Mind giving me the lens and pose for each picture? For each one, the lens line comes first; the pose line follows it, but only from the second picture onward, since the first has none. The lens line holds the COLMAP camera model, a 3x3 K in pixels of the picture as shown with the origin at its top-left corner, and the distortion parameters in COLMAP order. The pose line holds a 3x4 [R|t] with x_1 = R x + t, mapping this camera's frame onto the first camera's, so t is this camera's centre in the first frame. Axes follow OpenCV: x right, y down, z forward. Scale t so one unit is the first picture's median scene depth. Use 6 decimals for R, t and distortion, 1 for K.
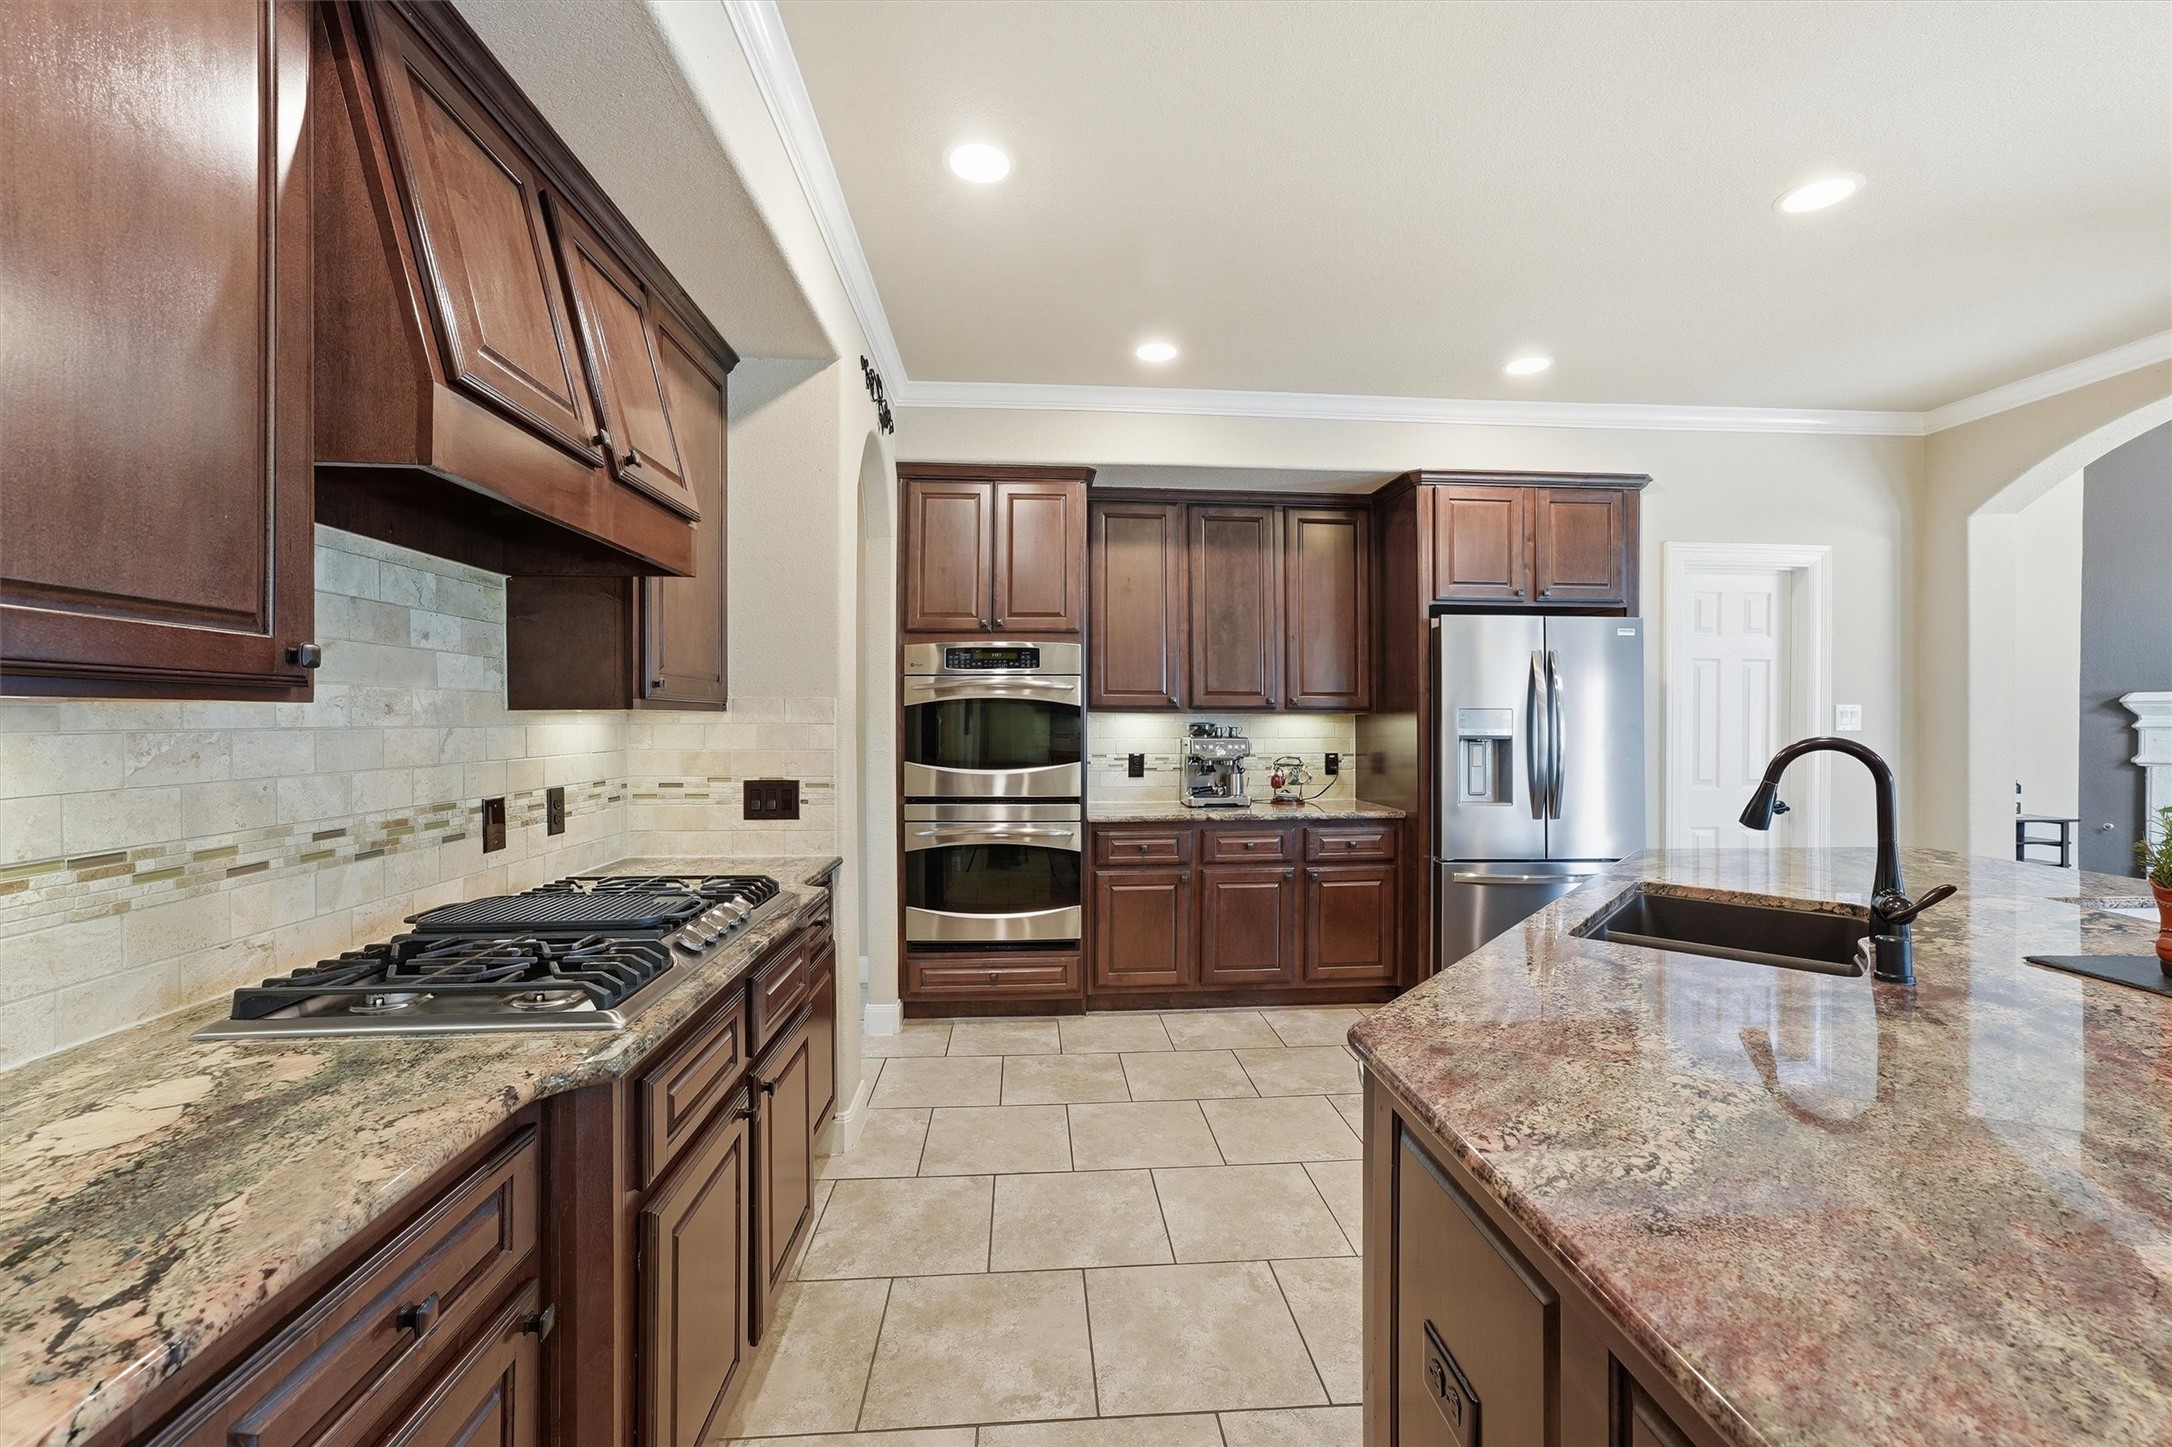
lens RADIAL K [[869.3, 0, 1084.7], [0, 869.3, 715.7], [0, 0, 1]] dist [0.000753, 0.000244]
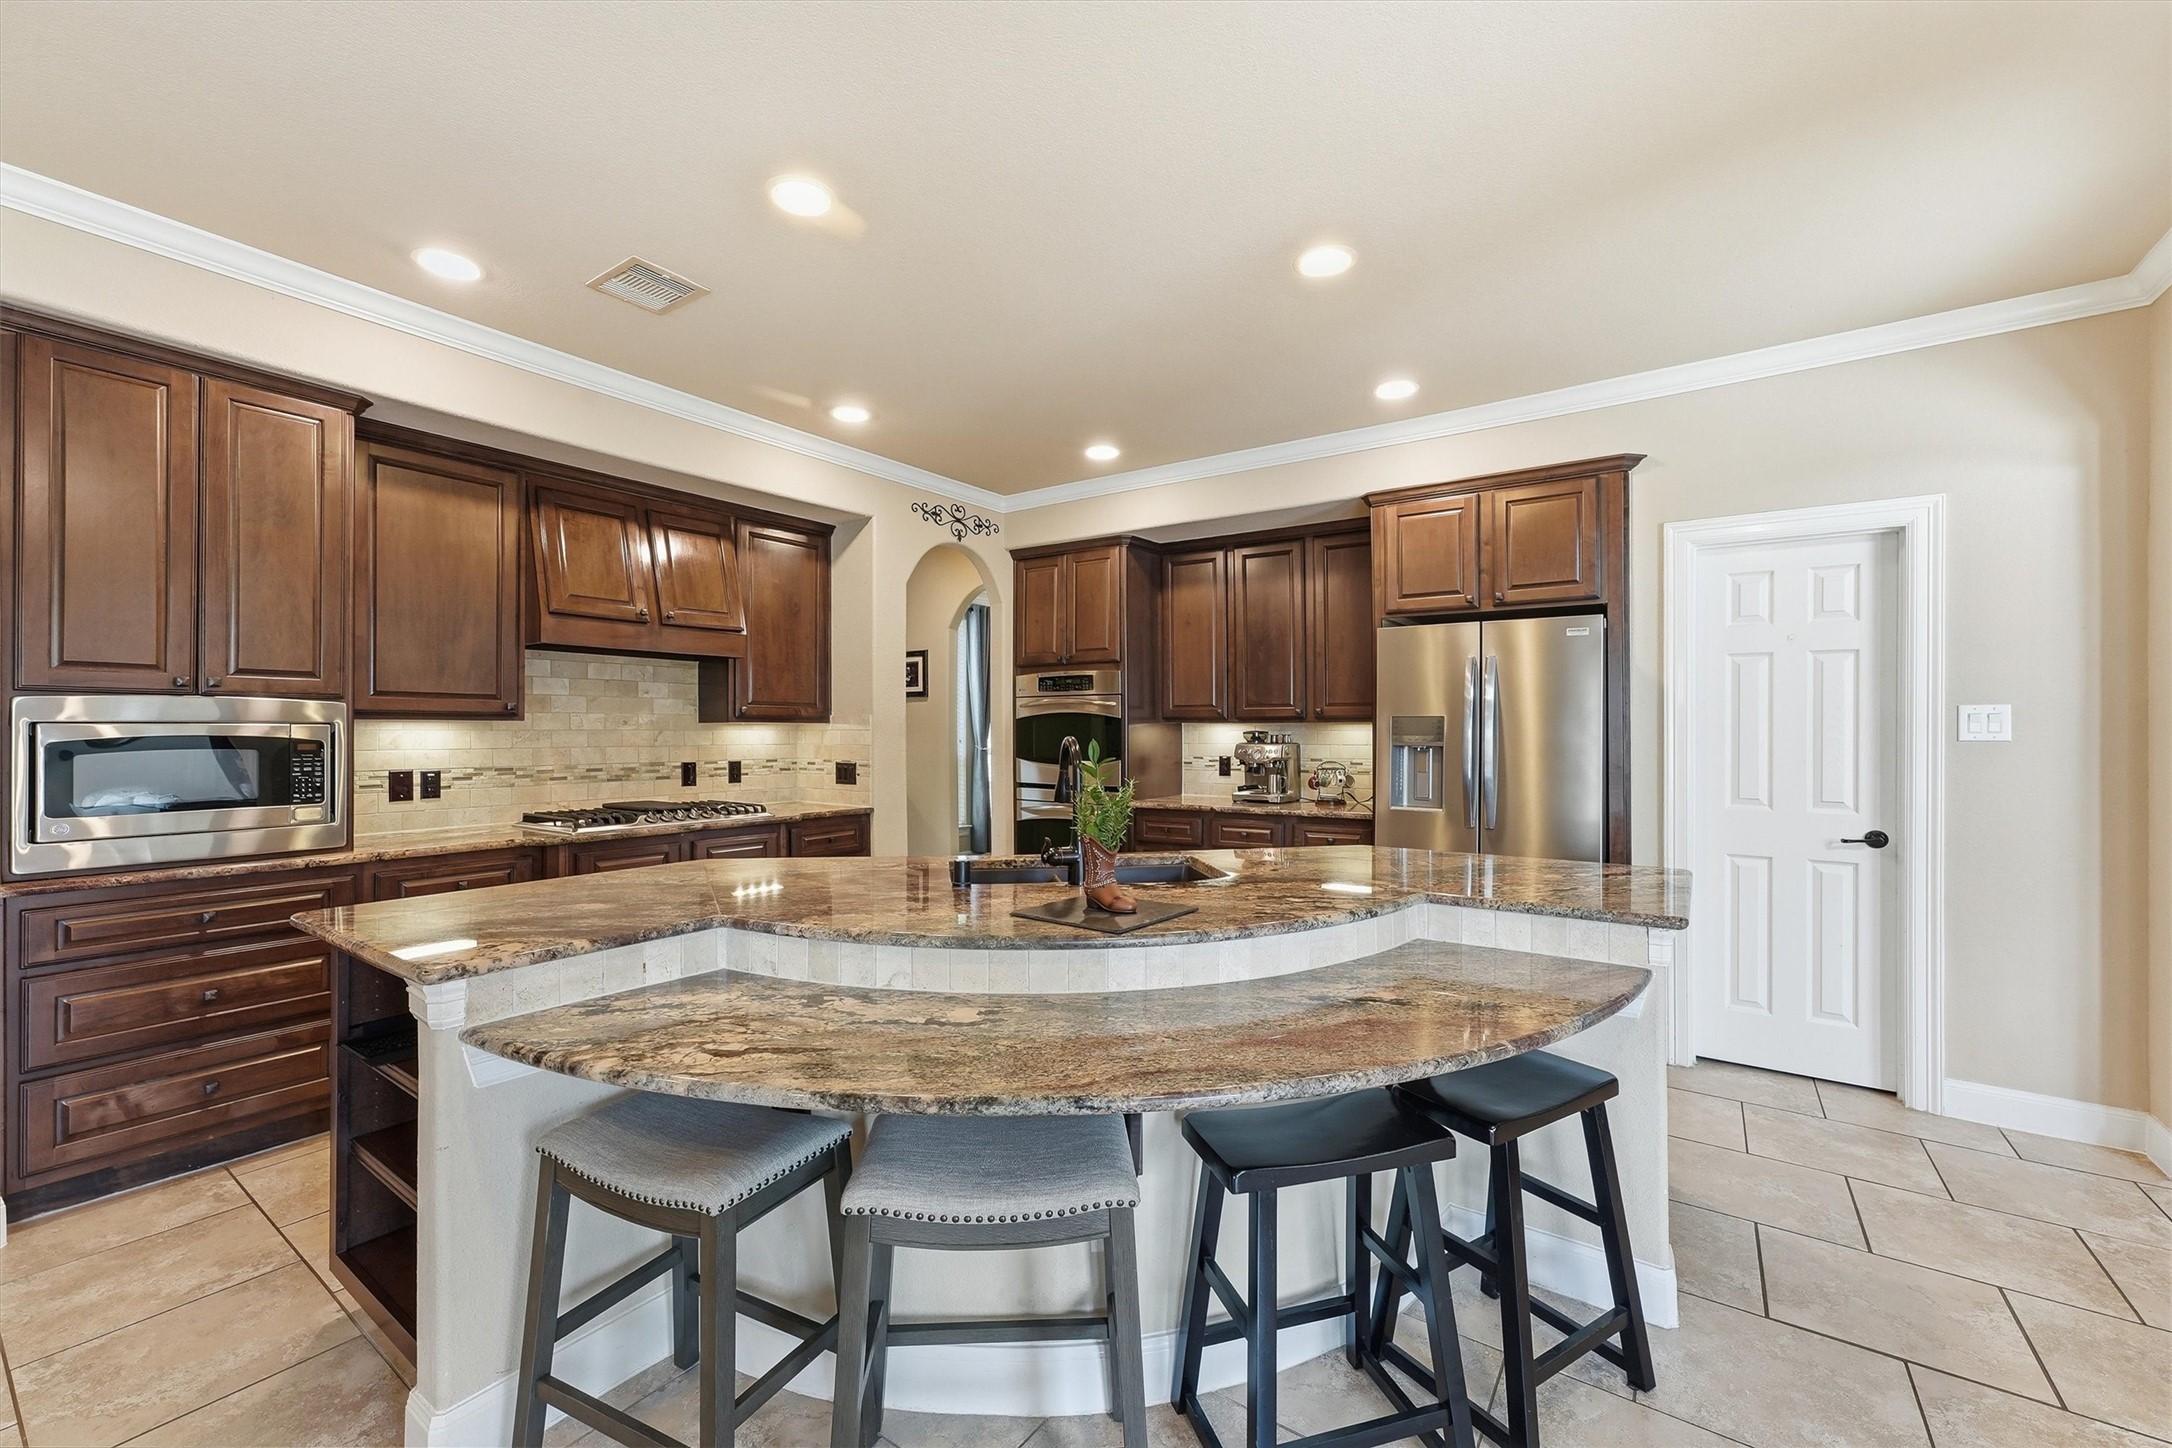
lens RADIAL K [[869.3, 0, 1080.1], [0, 869.3, 728.8], [0, 0, 1]] dist [0.000753, 0.000244]
pose [[0.779681, -0.002833, -0.626171, 0.778380], [0.002606, 0.999996, -0.001280, 0.006920], [0.626172, -0.000634, 0.779685, -0.056500]]
